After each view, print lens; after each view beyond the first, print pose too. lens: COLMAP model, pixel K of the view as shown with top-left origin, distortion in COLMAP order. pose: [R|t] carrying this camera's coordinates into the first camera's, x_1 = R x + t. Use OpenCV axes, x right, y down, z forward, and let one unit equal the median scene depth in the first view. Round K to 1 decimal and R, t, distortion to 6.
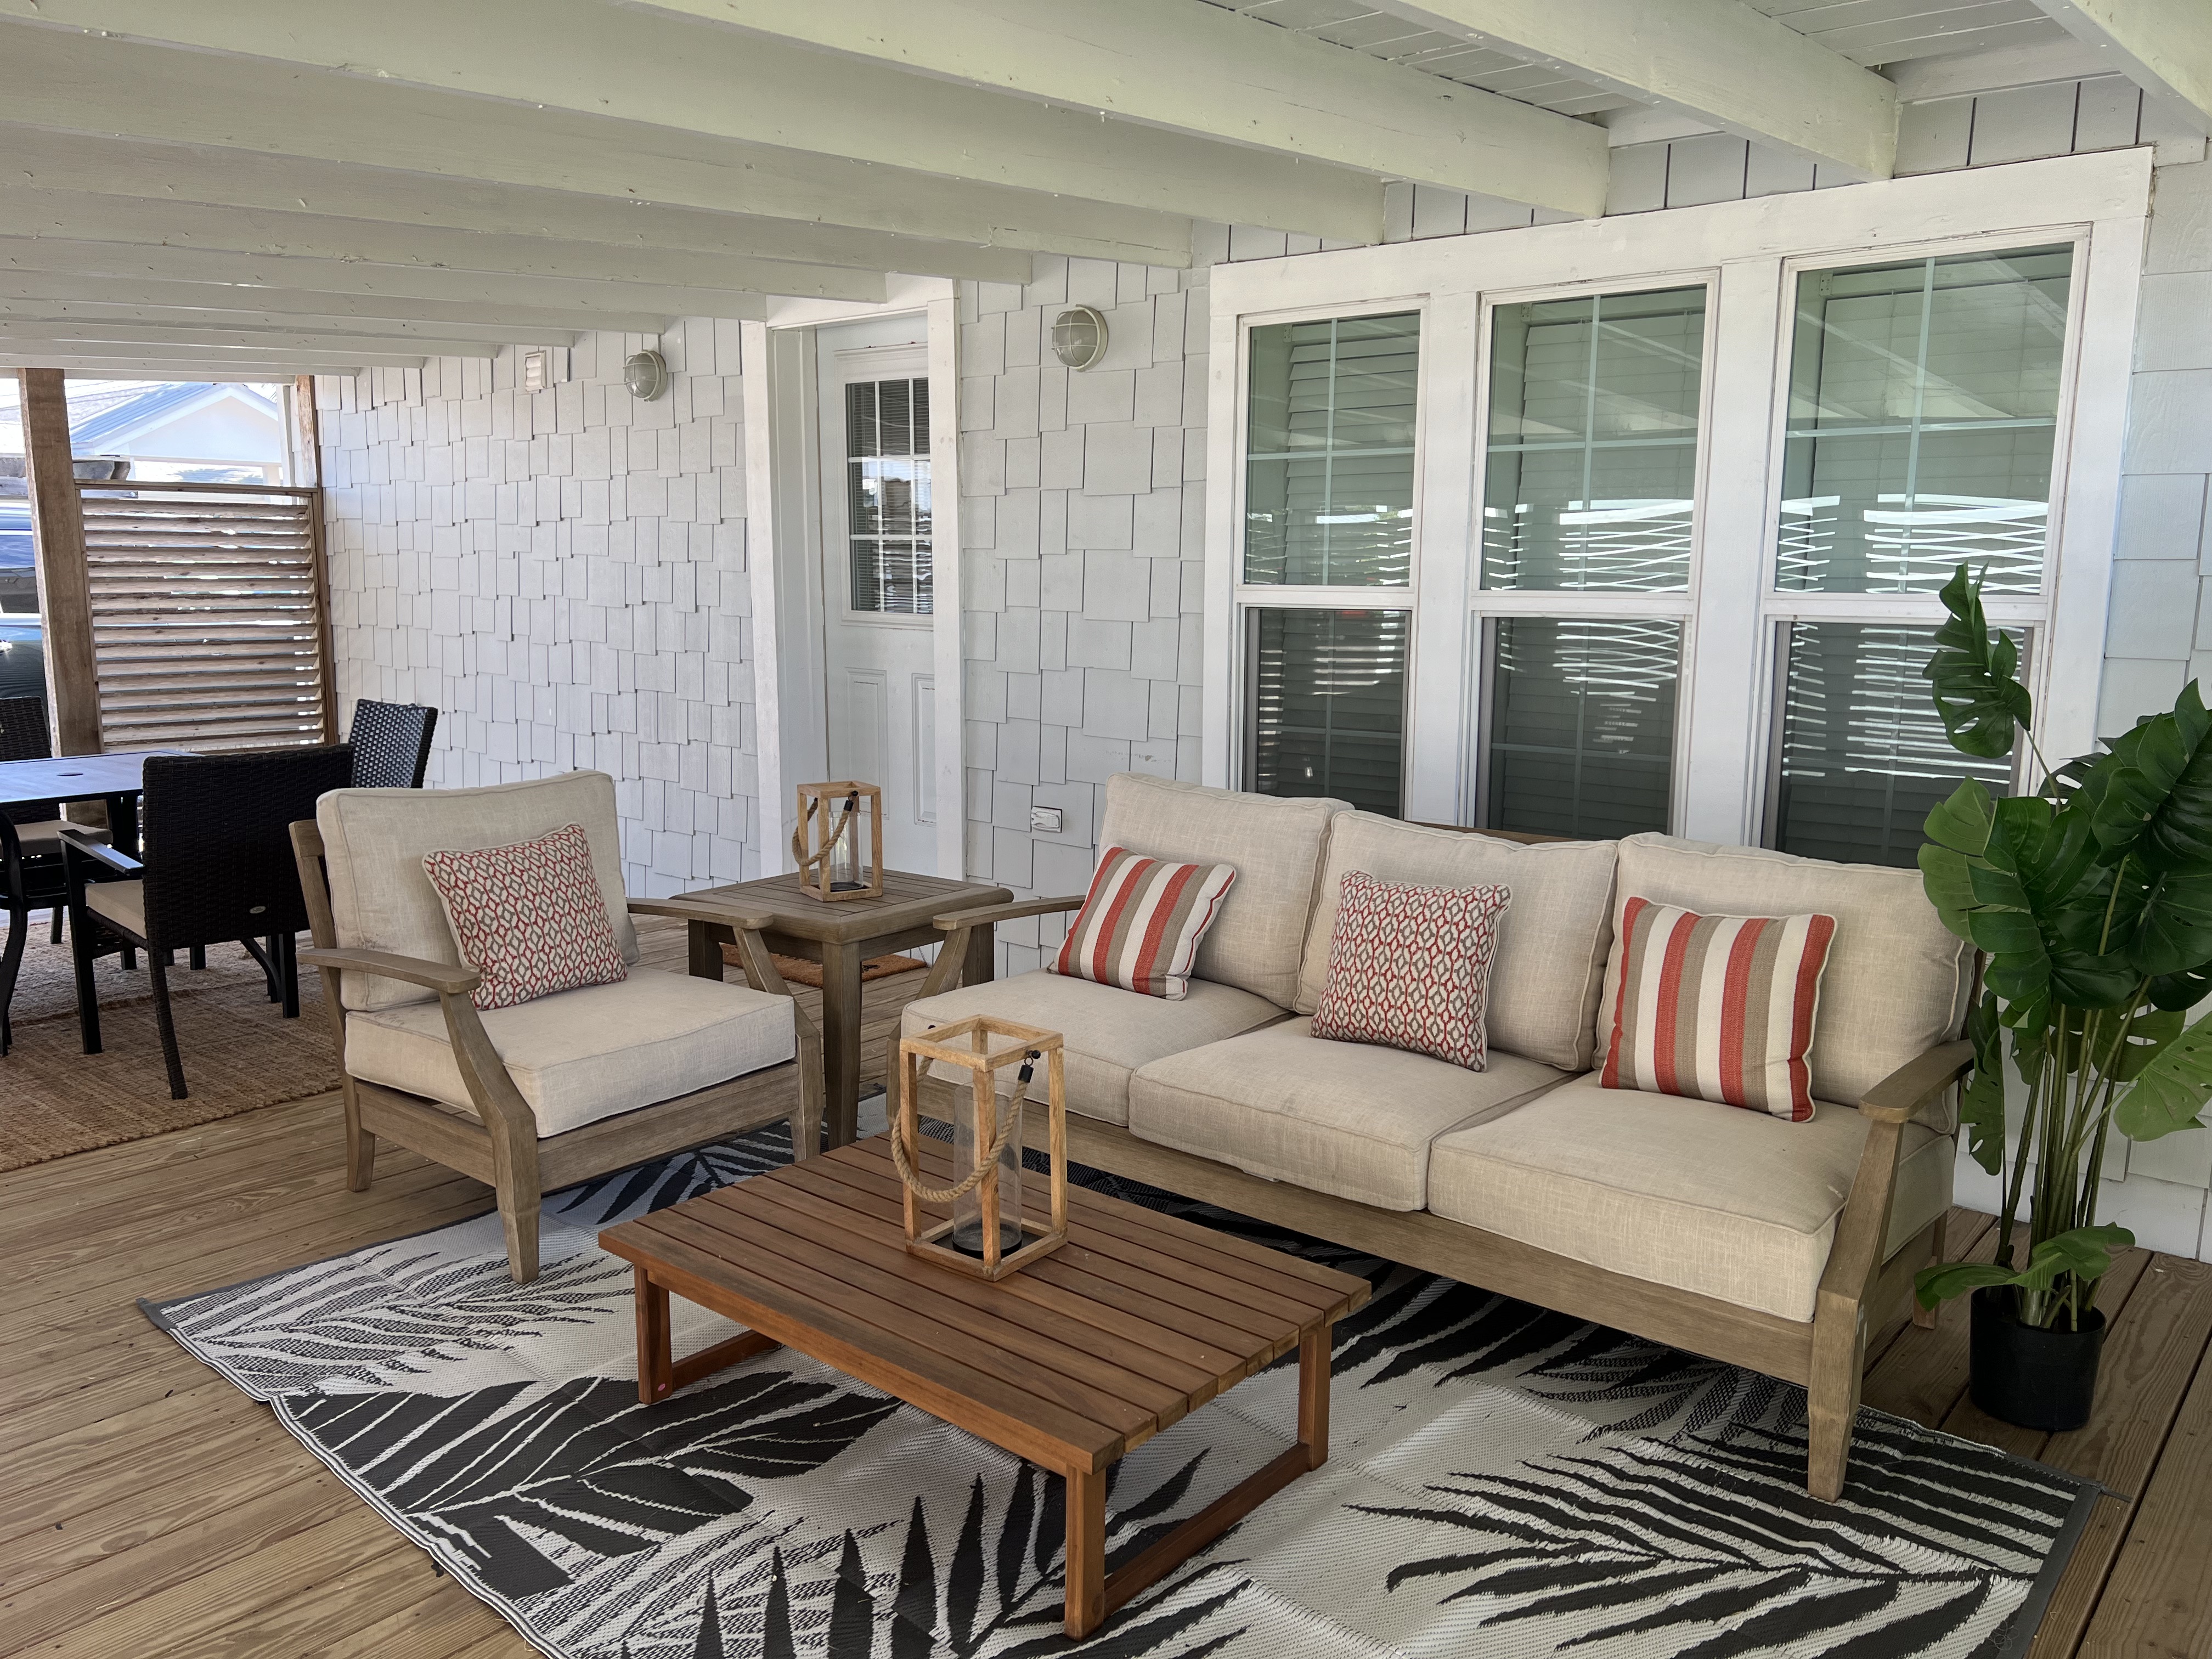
lens RADIAL K [[1641.1, 0, 1107.6], [0, 1641.1, 842.9], [0, 0, 1]] dist [0.058512, -0.070039]
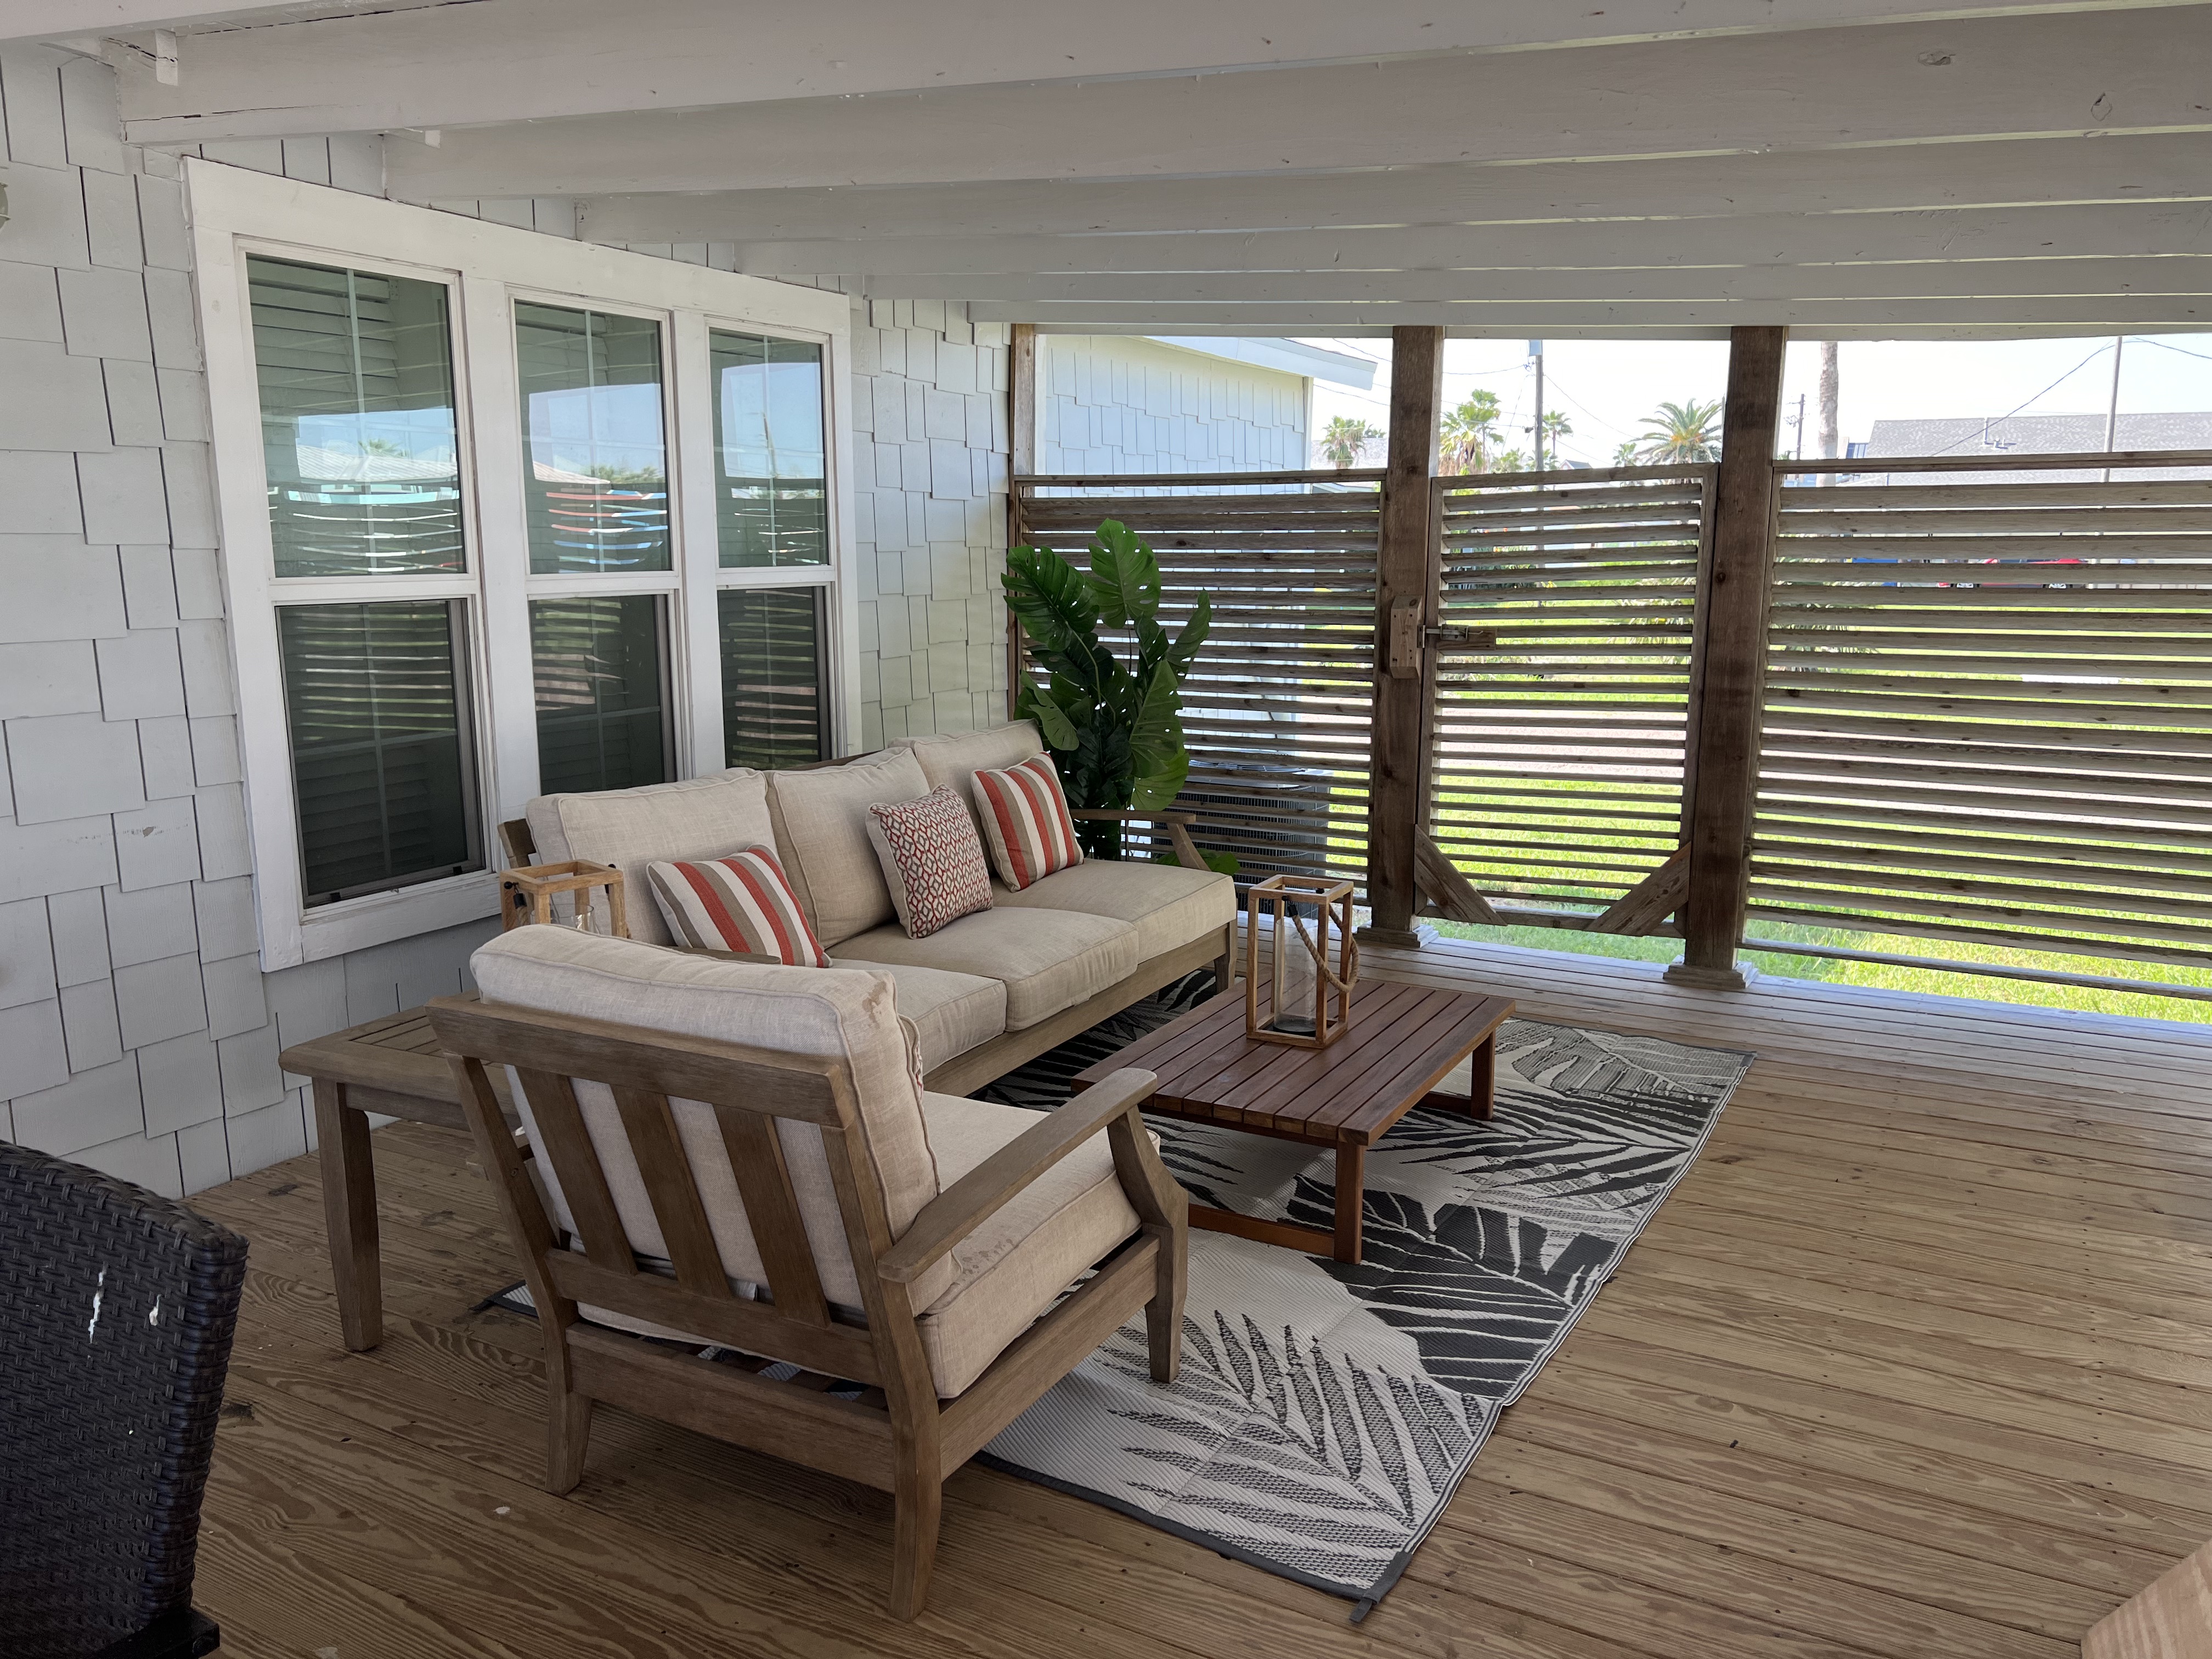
lens RADIAL K [[1641.1, 0, 1107.6], [0, 1641.1, 842.9], [0, 0, 1]] dist [0.058512, -0.070039]
pose [[-0.188438, -0.187387, 0.964042, -0.971740], [0.162346, 0.962179, 0.218758, -0.178778], [-0.968574, 0.197731, -0.150889, 0.938900]]
